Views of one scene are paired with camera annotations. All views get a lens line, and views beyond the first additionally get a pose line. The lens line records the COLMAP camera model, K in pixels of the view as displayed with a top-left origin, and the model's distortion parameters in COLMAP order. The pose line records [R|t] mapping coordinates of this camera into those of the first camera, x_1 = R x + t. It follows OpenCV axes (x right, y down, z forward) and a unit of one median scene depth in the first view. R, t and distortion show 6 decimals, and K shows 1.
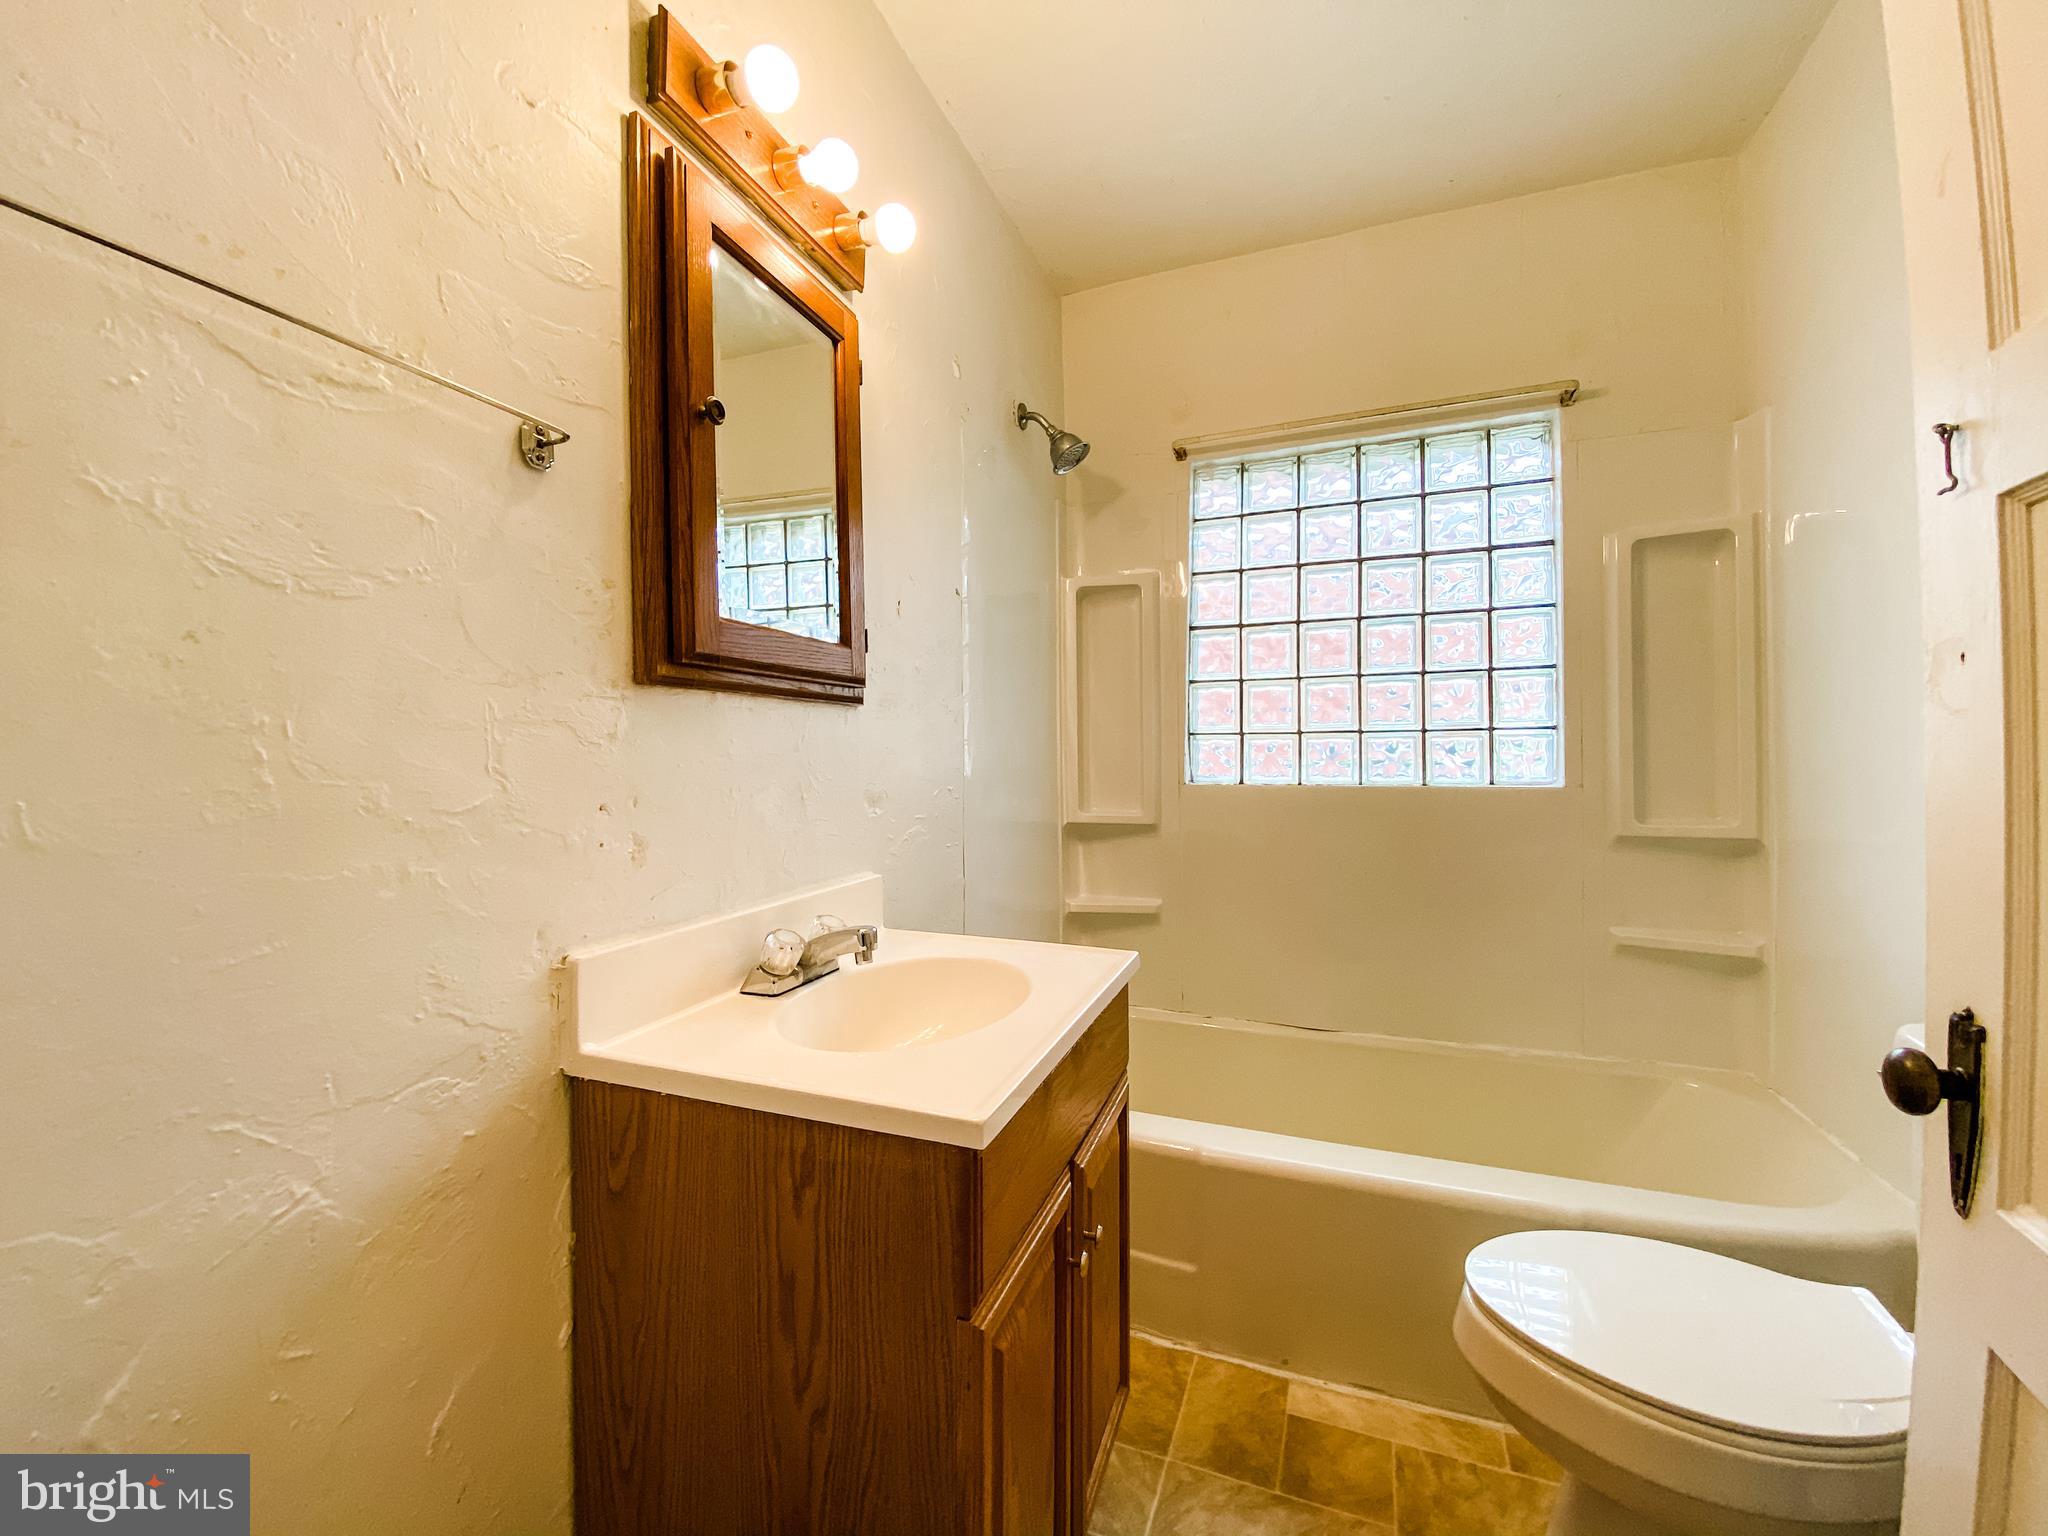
lens RADIAL K [[801.4, 0, 1018.5], [0, 801.4, 746.8], [0, 0, 1]] dist [0.016120, -0.017145]
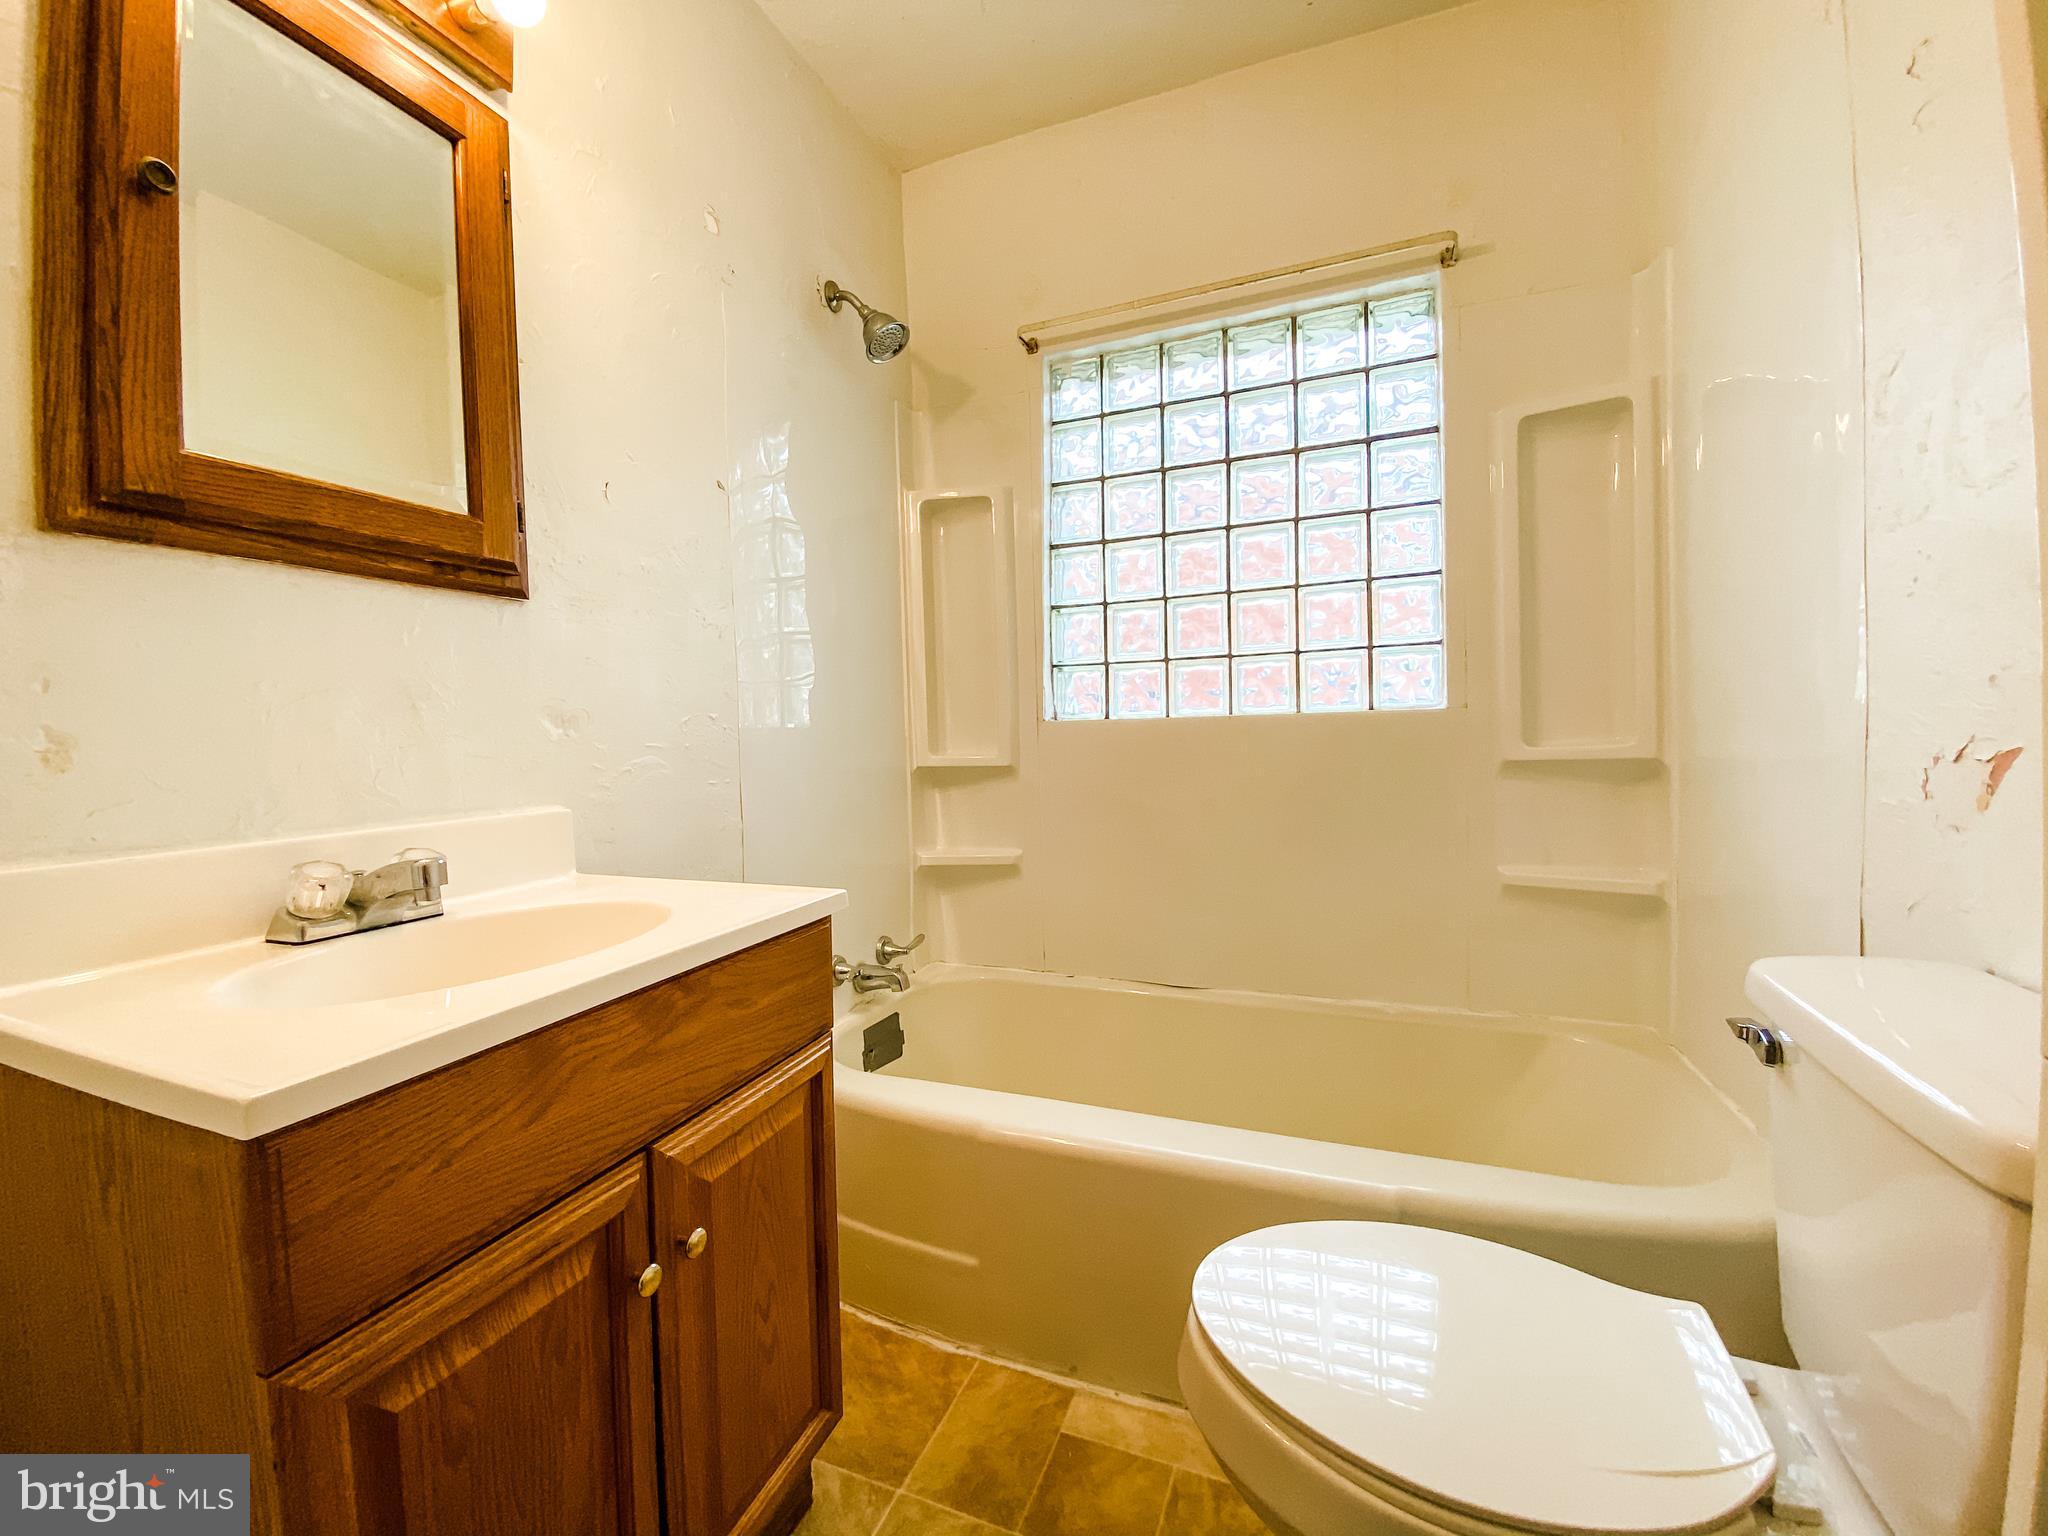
lens RADIAL K [[801.4, 0, 1018.5], [0, 801.4, 746.8], [0, 0, 1]] dist [0.016120, -0.017145]
pose [[0.999821, -0.018769, -0.002269, 0.211045], [0.018825, 0.999429, 0.028048, 0.058197], [0.001742, -0.028086, 0.999604, 0.120162]]
